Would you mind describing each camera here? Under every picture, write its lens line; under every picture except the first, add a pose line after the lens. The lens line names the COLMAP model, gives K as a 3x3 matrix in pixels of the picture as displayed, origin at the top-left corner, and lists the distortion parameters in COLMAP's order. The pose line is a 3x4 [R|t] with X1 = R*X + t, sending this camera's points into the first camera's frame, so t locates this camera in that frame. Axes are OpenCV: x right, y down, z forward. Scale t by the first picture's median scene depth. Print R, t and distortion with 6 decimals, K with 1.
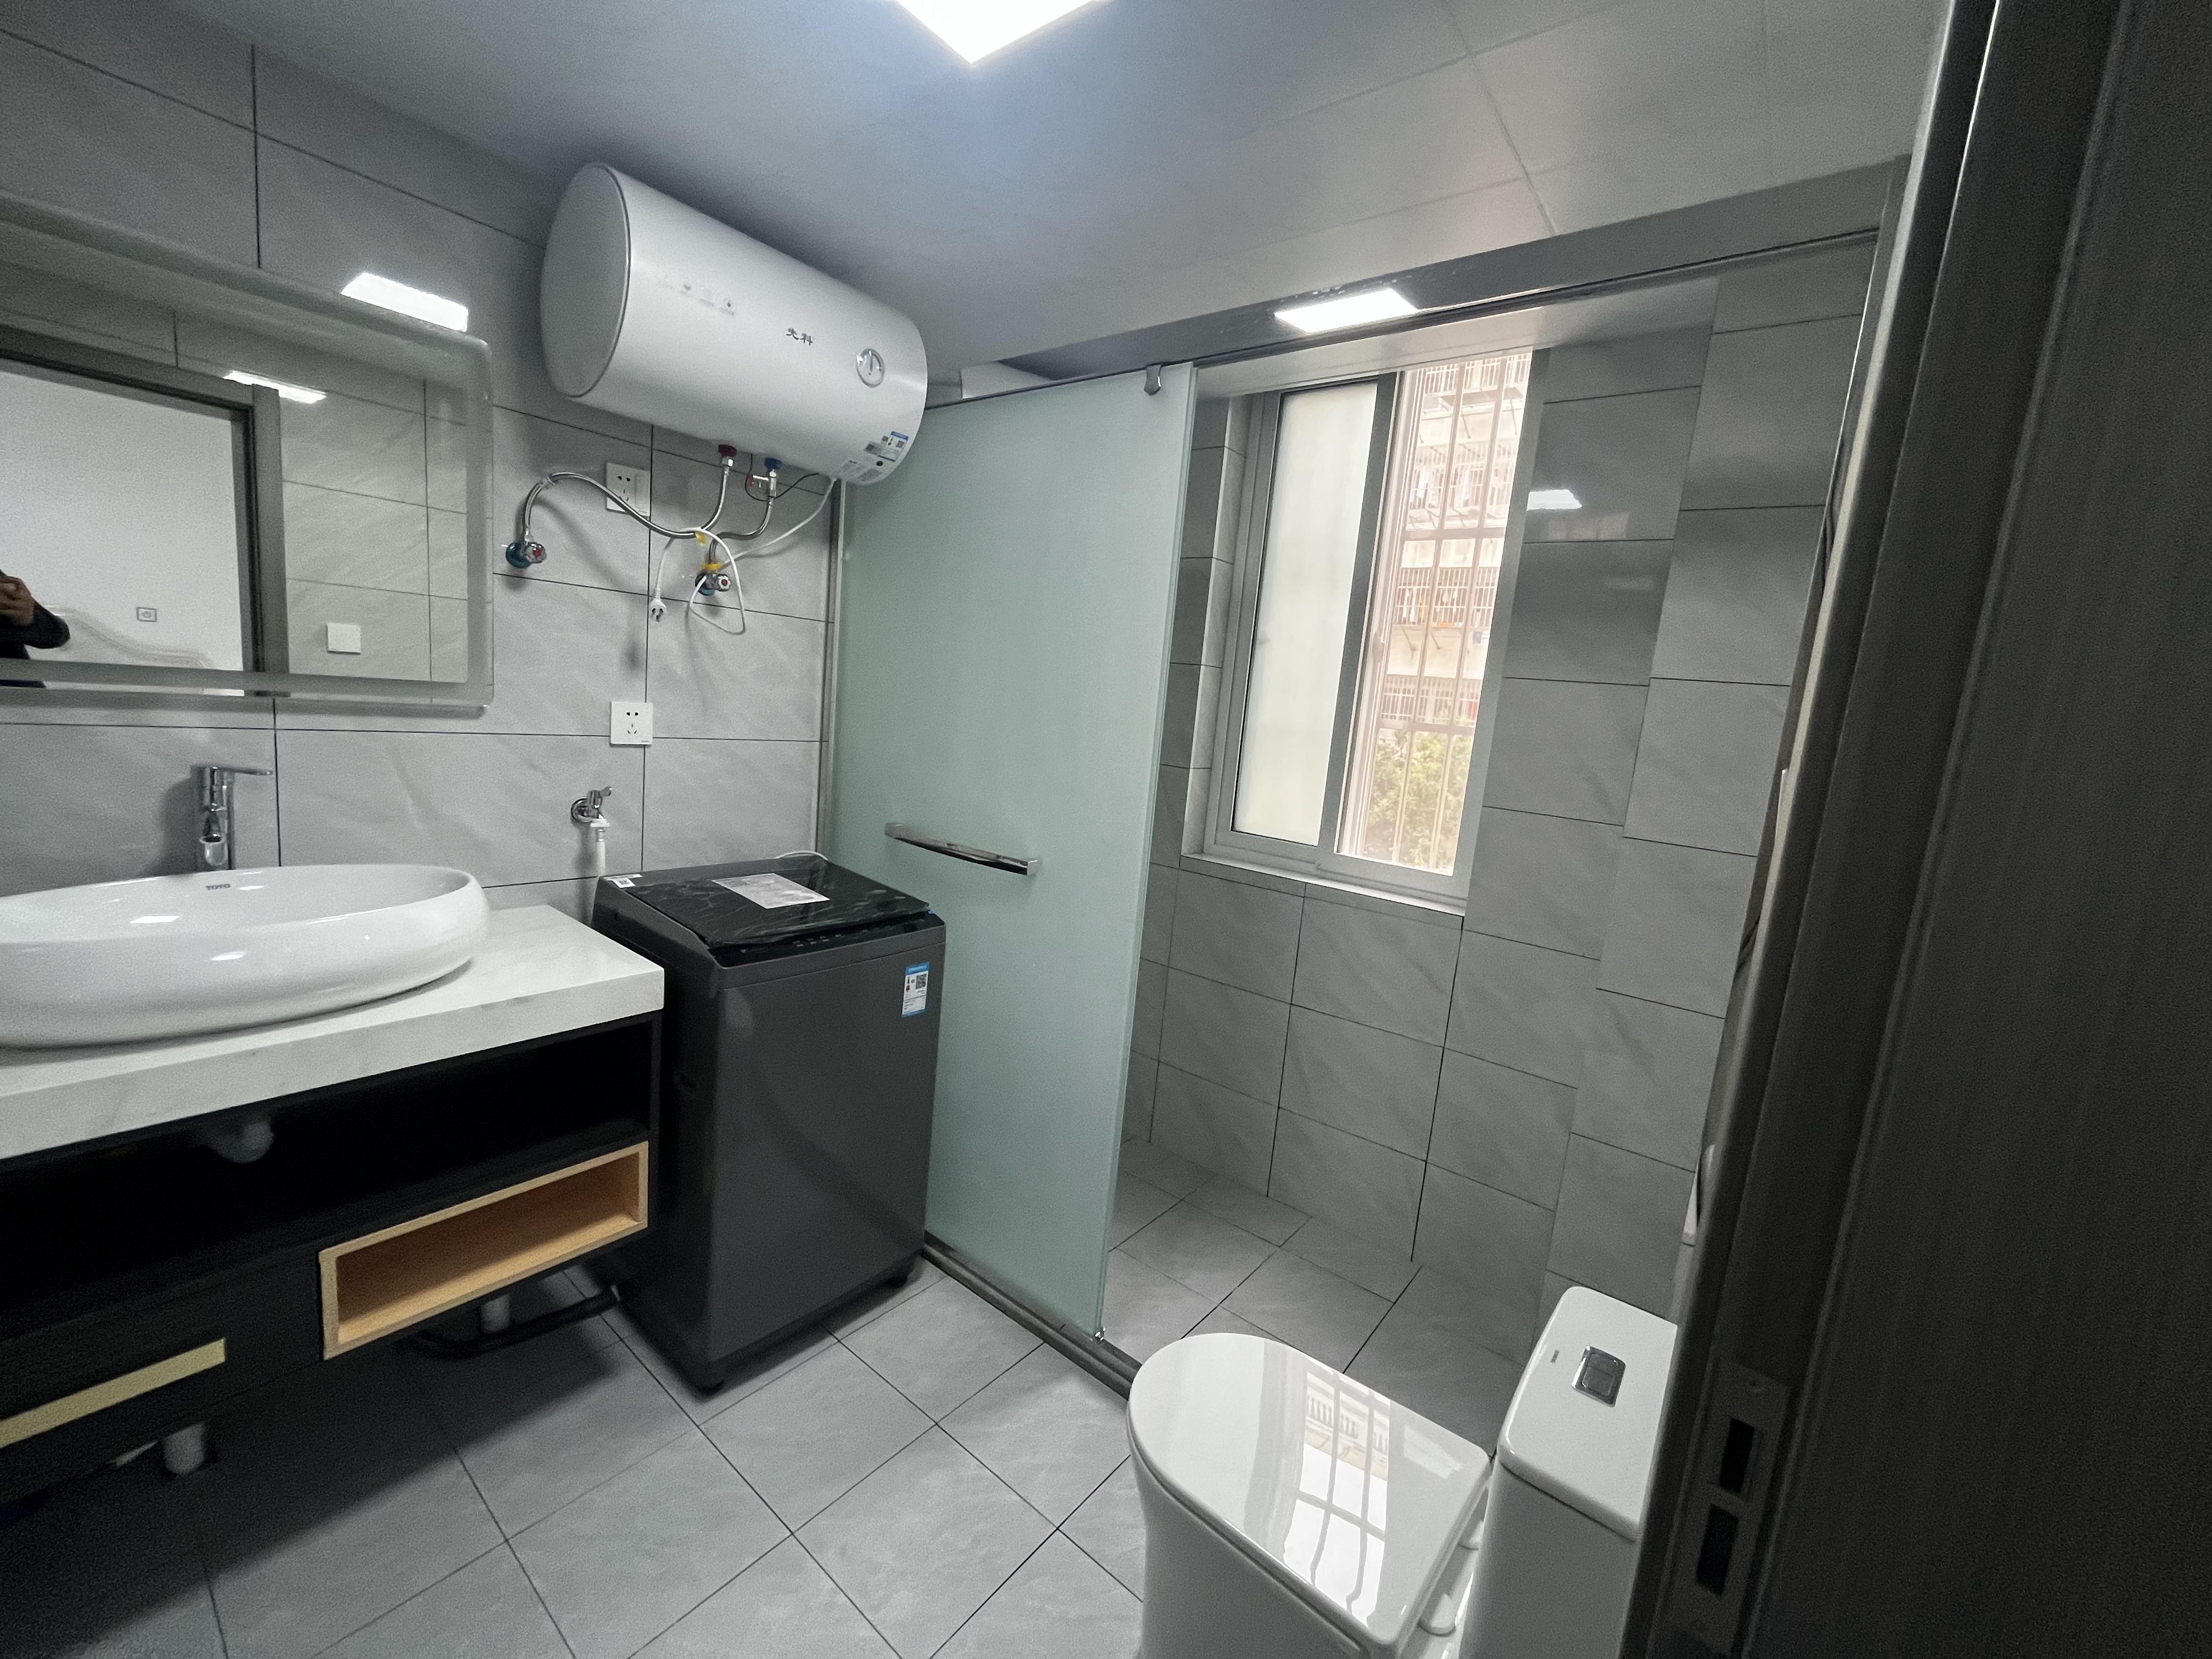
lens RADIAL K [[897.3, 0, 1103.9], [0, 897.3, 823.1], [0, 0, 1]] dist [0.009588, -0.011088]
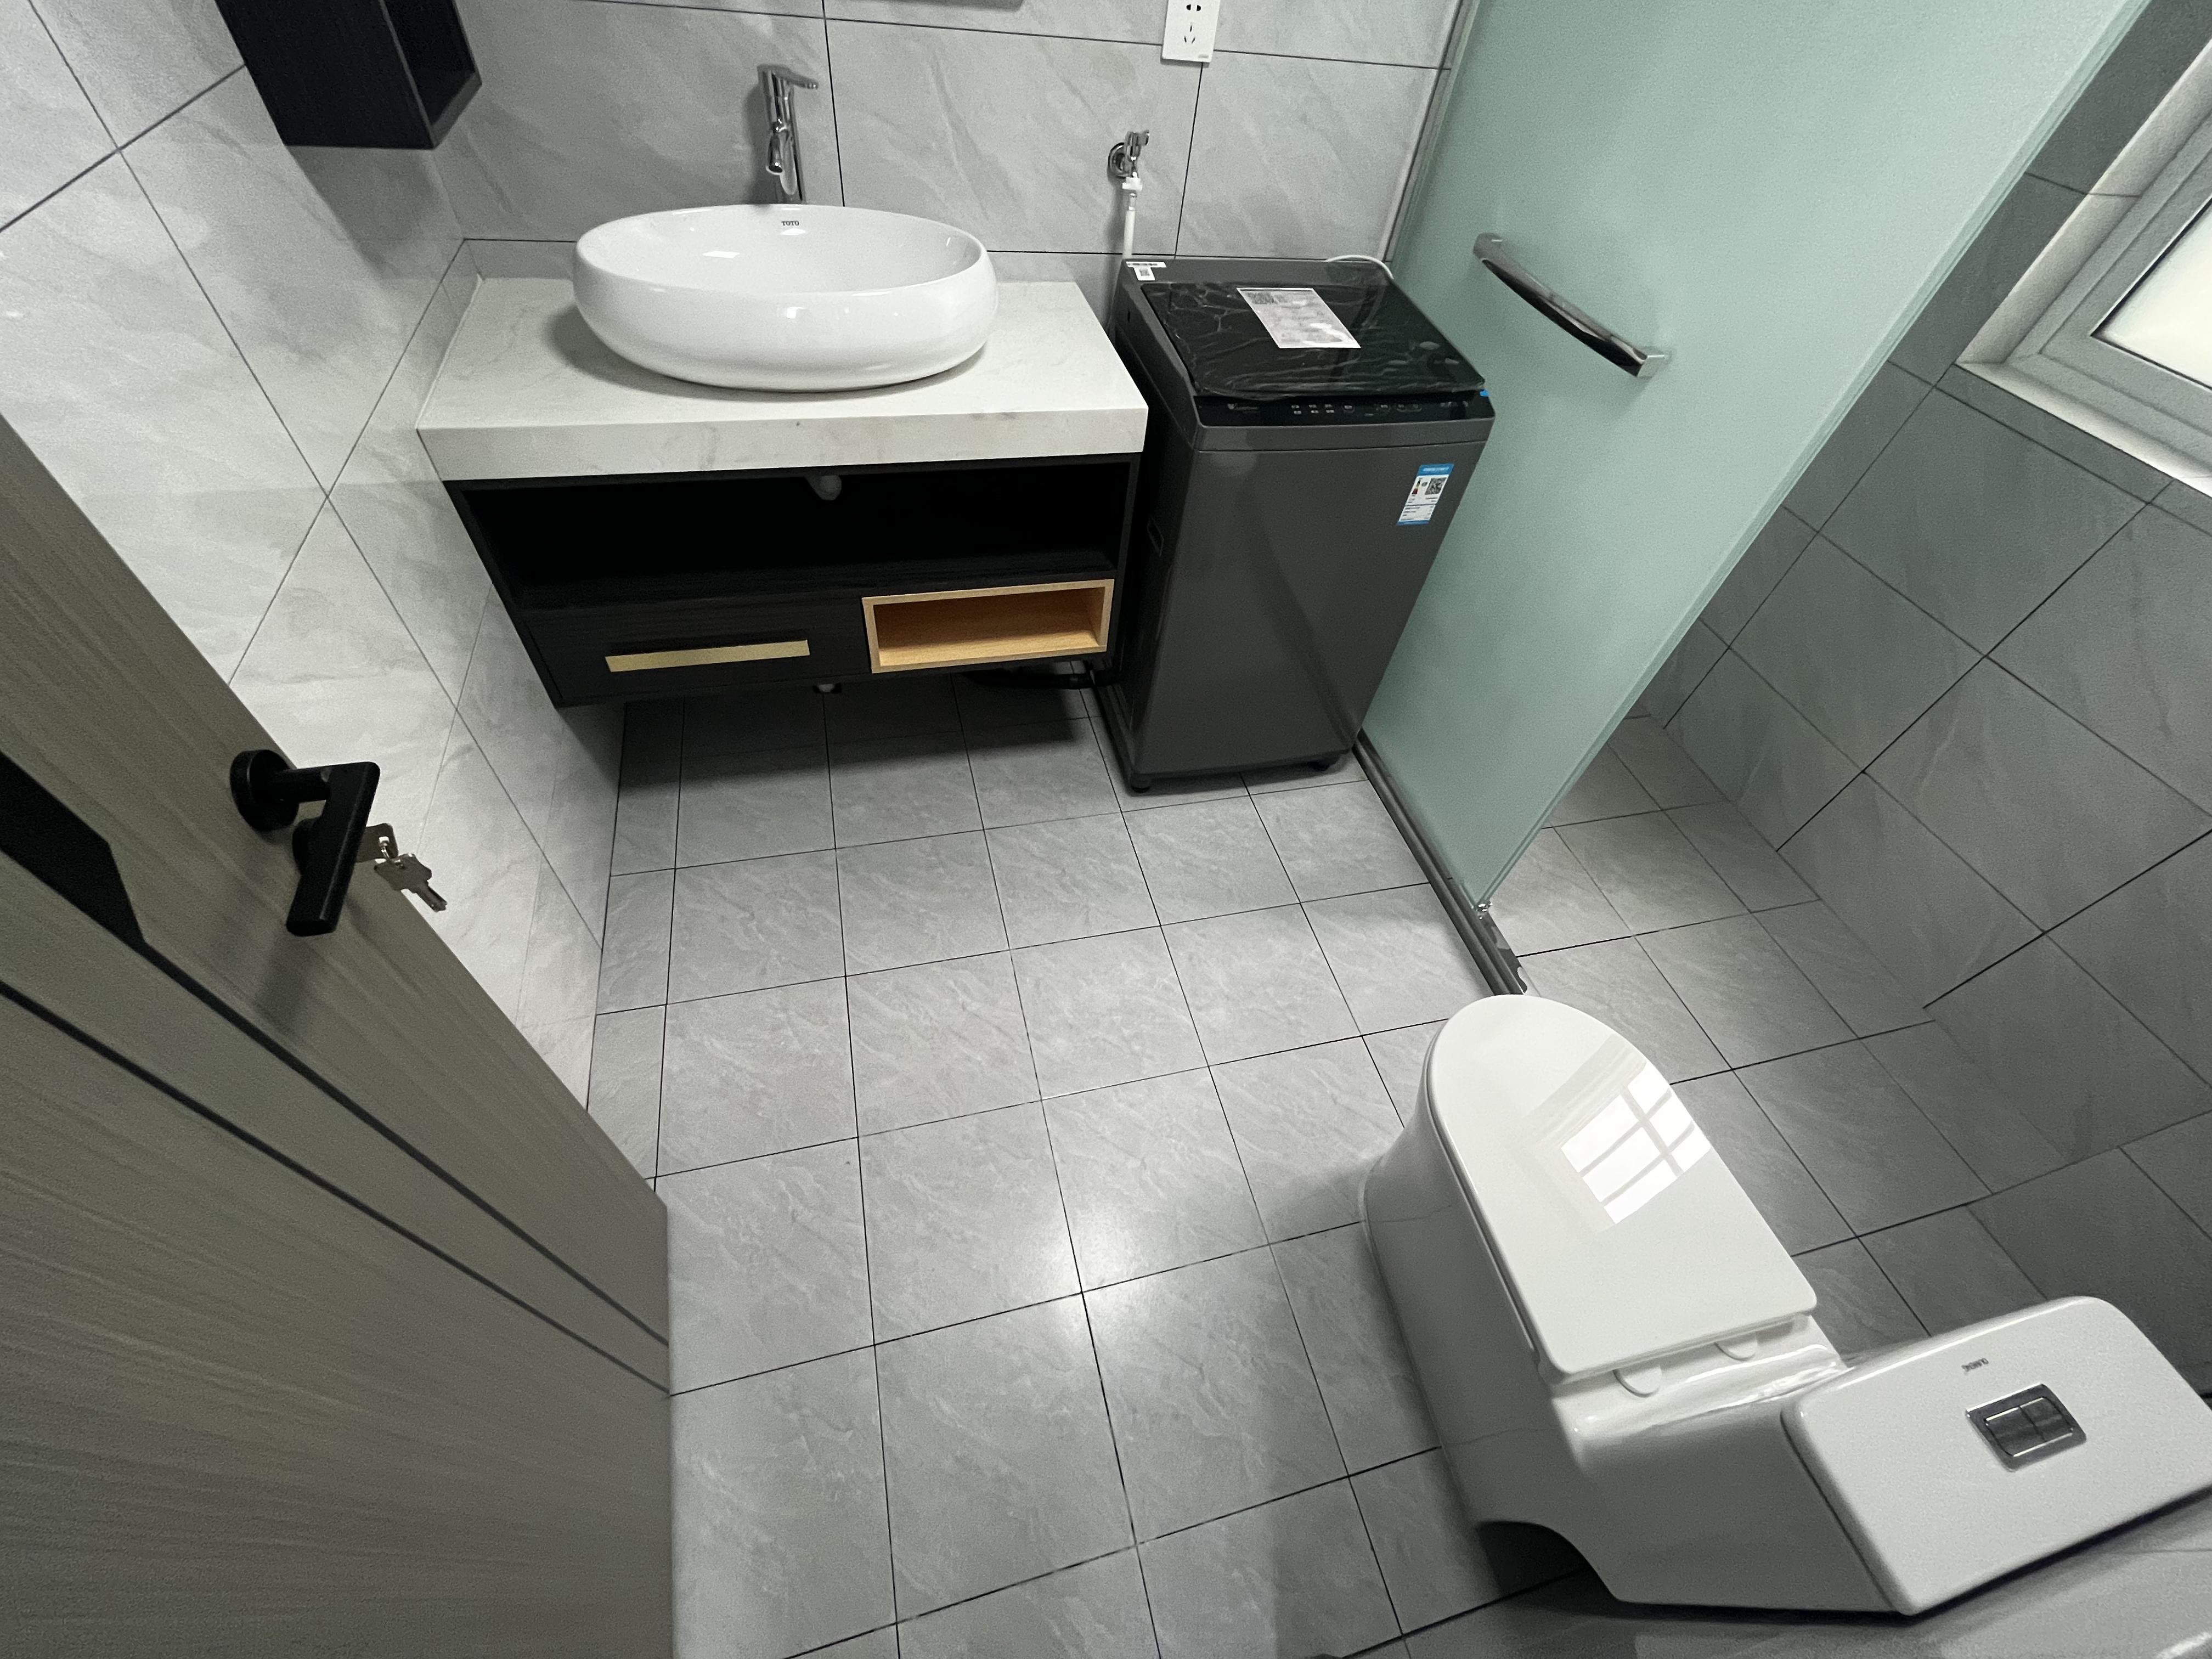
lens RADIAL K [[892.1, 0, 1100.8], [0, 892.1, 821.4], [0, 0, 1]] dist [-0.004038, 0.000470]
pose [[0.793407, 0.451774, -0.407929, 0.018303], [-0.106541, 0.762899, 0.637678, -0.070545], [0.599295, -0.462477, 0.653422, 0.167279]]
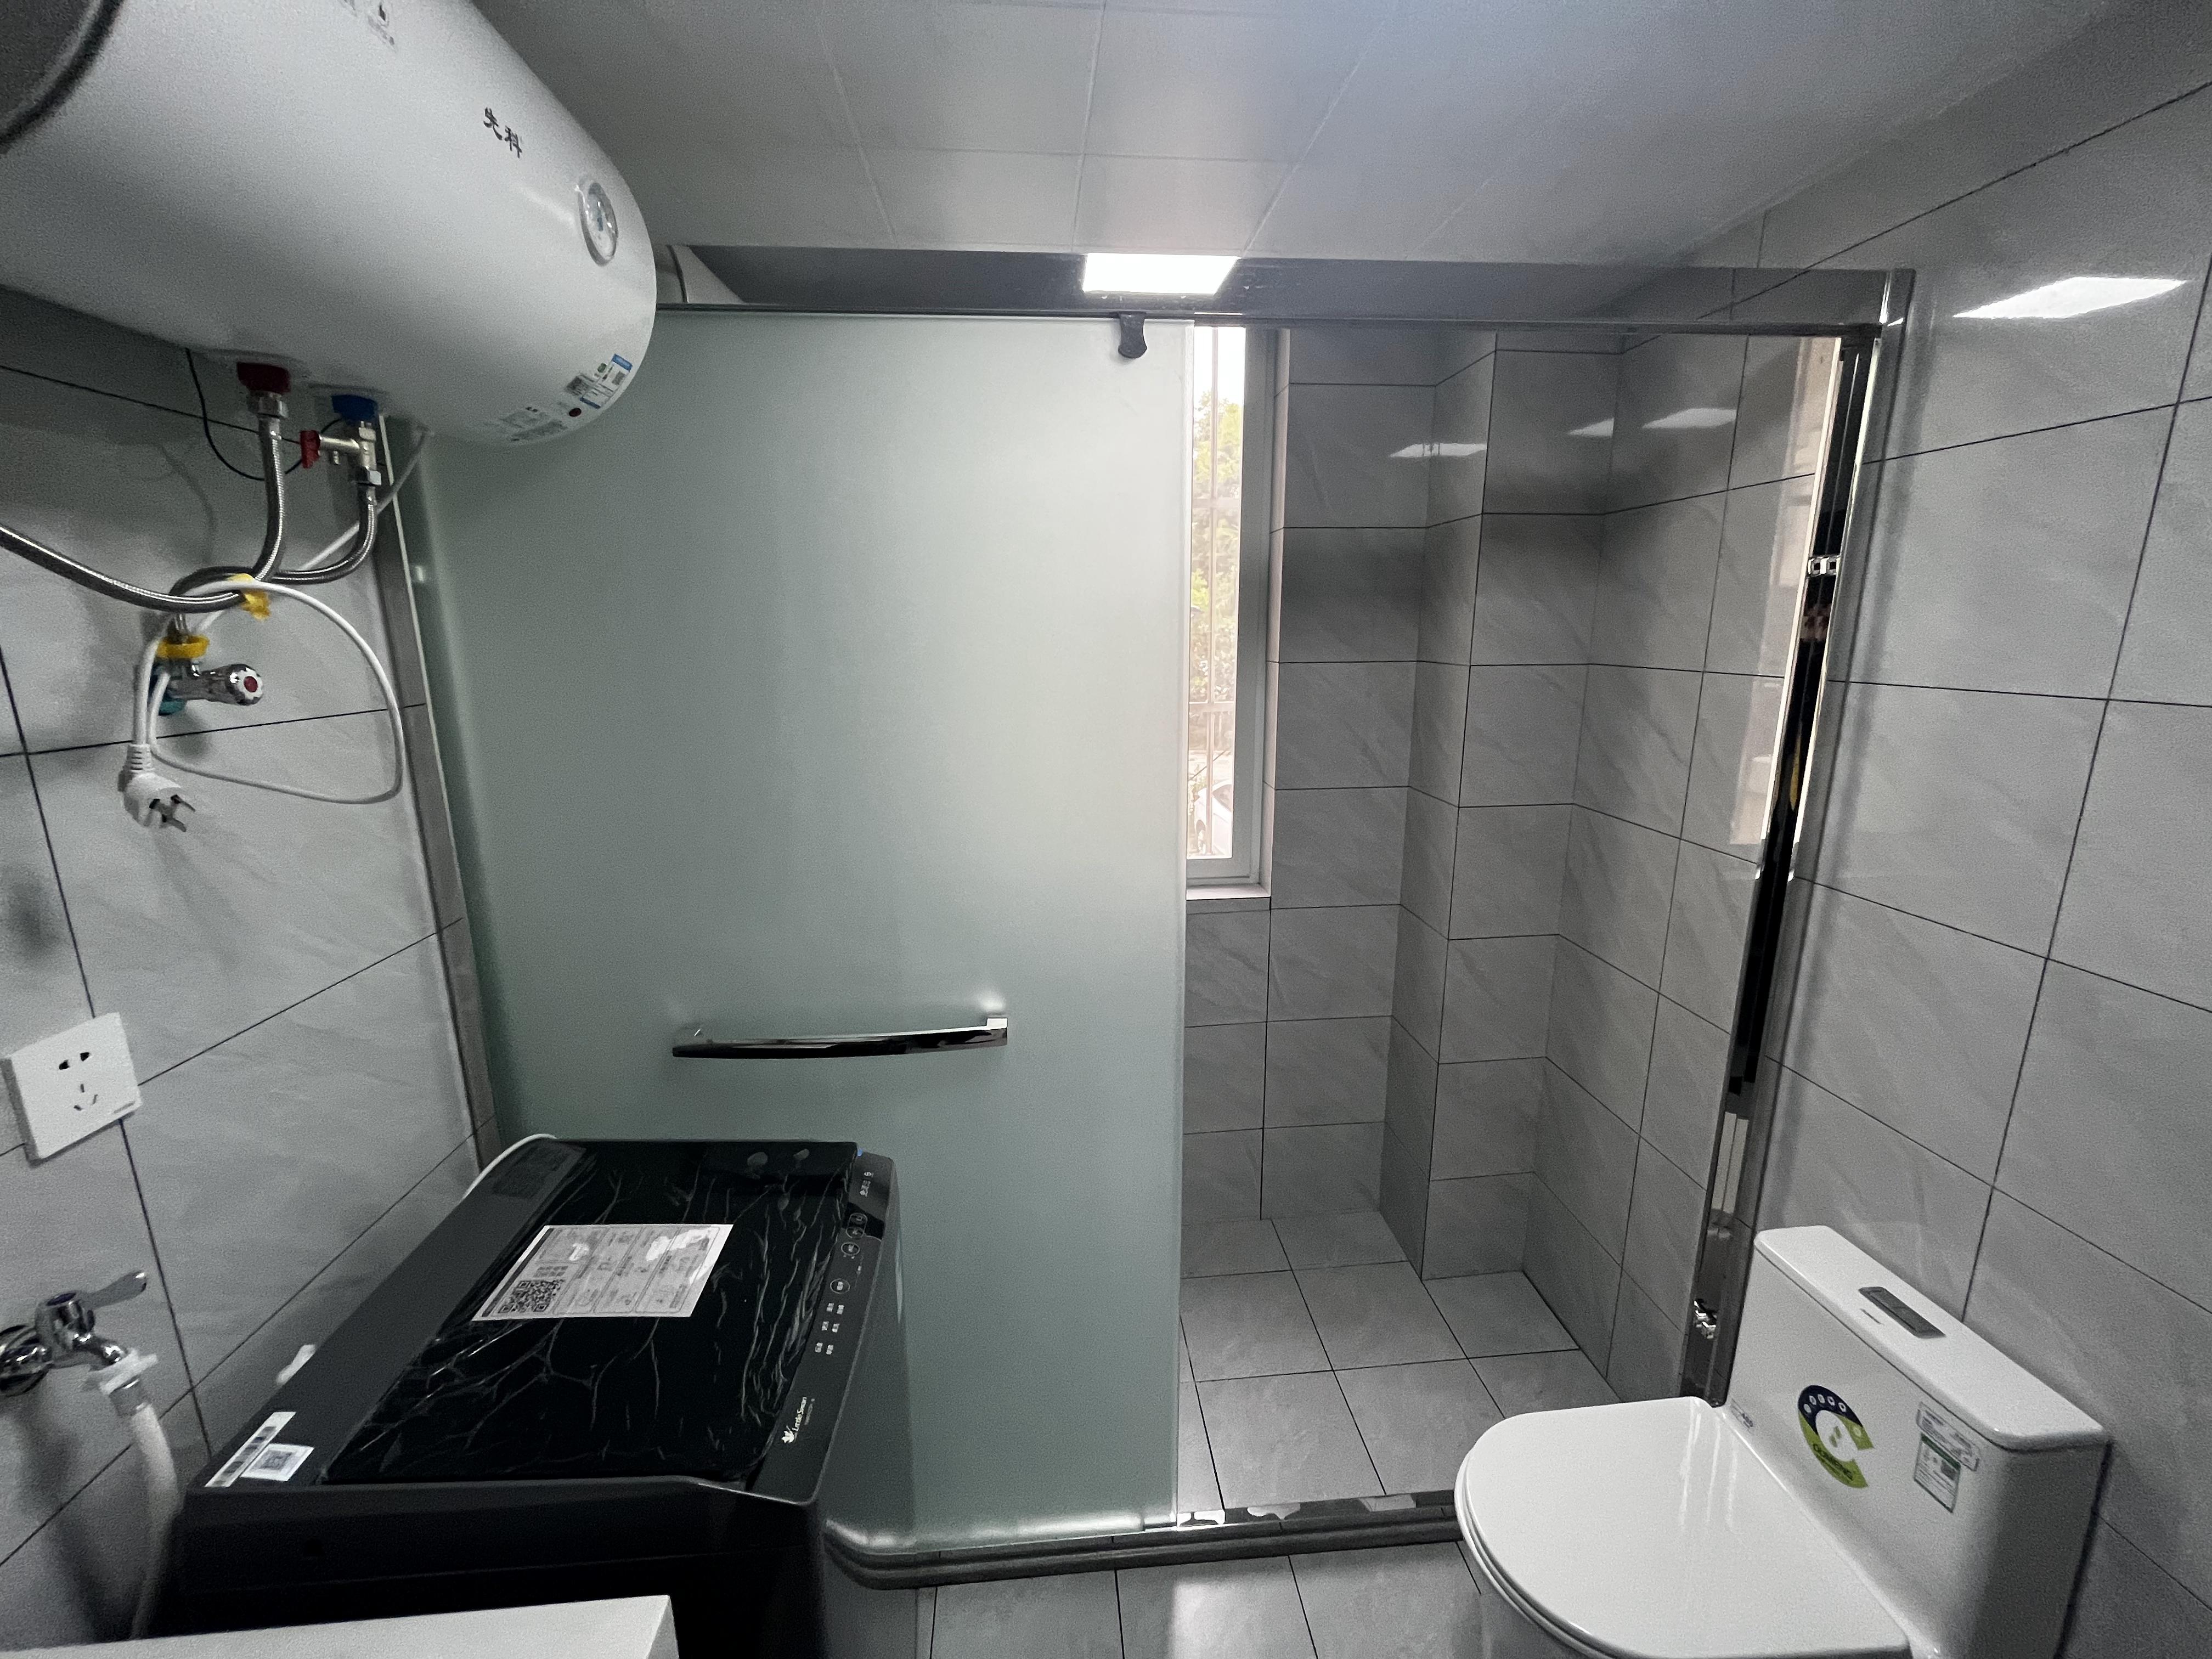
lens RADIAL K [[891.1, 0, 1099.6], [0, 891.1, 821.0], [0, 0, 1]] dist [-0.001609, 0.000604]
pose [[0.728404, -0.240067, 0.641713, -0.434306], [0.169271, 0.970626, 0.170976, -0.217783], [-0.663909, -0.015916, 0.747644, 0.431666]]
